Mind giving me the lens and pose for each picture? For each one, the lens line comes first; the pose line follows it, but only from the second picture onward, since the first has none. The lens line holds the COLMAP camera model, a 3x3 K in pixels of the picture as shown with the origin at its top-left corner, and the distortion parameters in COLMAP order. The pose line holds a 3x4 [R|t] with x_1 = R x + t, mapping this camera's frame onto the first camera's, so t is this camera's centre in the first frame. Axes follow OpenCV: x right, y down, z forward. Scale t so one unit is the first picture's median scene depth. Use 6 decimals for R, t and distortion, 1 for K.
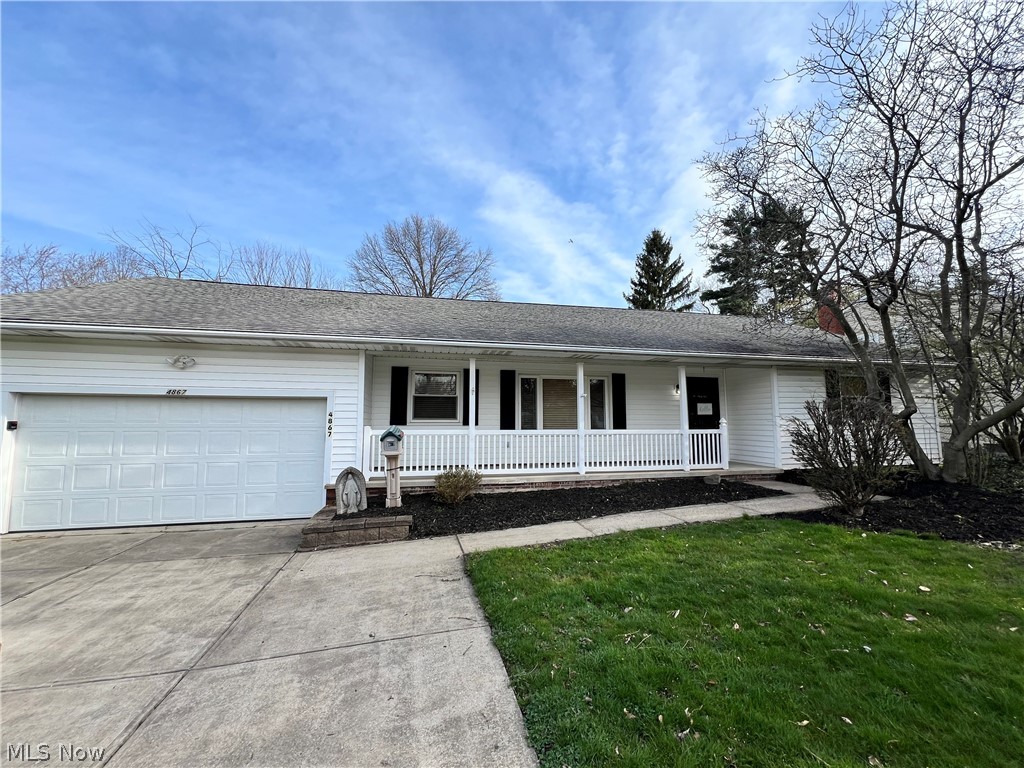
lens RADIAL K [[409.3, 0, 511.1], [0, 409.3, 382.6], [0, 0, 1]] dist [-0.001691, 0.000166]
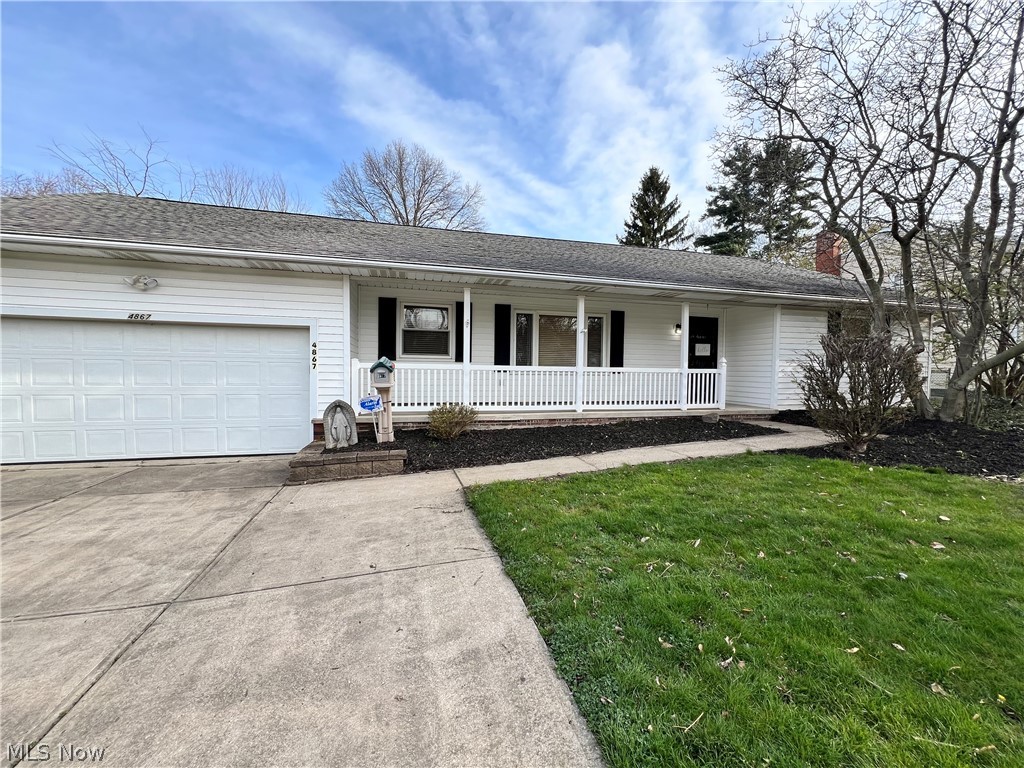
lens RADIAL K [[409.3, 0, 511.1], [0, 409.3, 382.6], [0, 0, 1]] dist [-0.001691, 0.000166]
pose [[0.999245, 0.010956, 0.037267, -0.036585], [-0.015616, 0.991758, 0.127172, 0.045635], [-0.035567, -0.127658, 0.991180, 0.067742]]
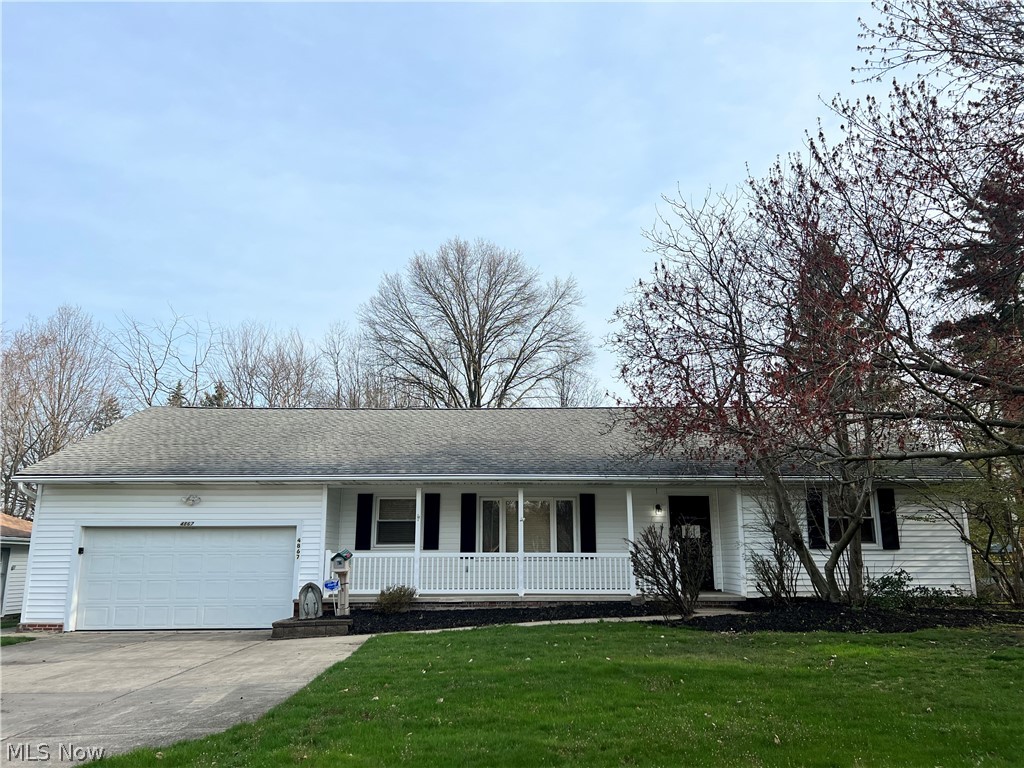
lens RADIAL K [[775.1, 0, 513.3], [0, 775.1, 380.5], [0, 0, 1]] dist [0.091202, -0.128742]
pose [[0.977427, -0.048157, -0.205710, 0.831778], [0.022029, 0.991598, -0.127467, -0.100278], [0.210120, 0.120059, 0.970276, -1.437279]]
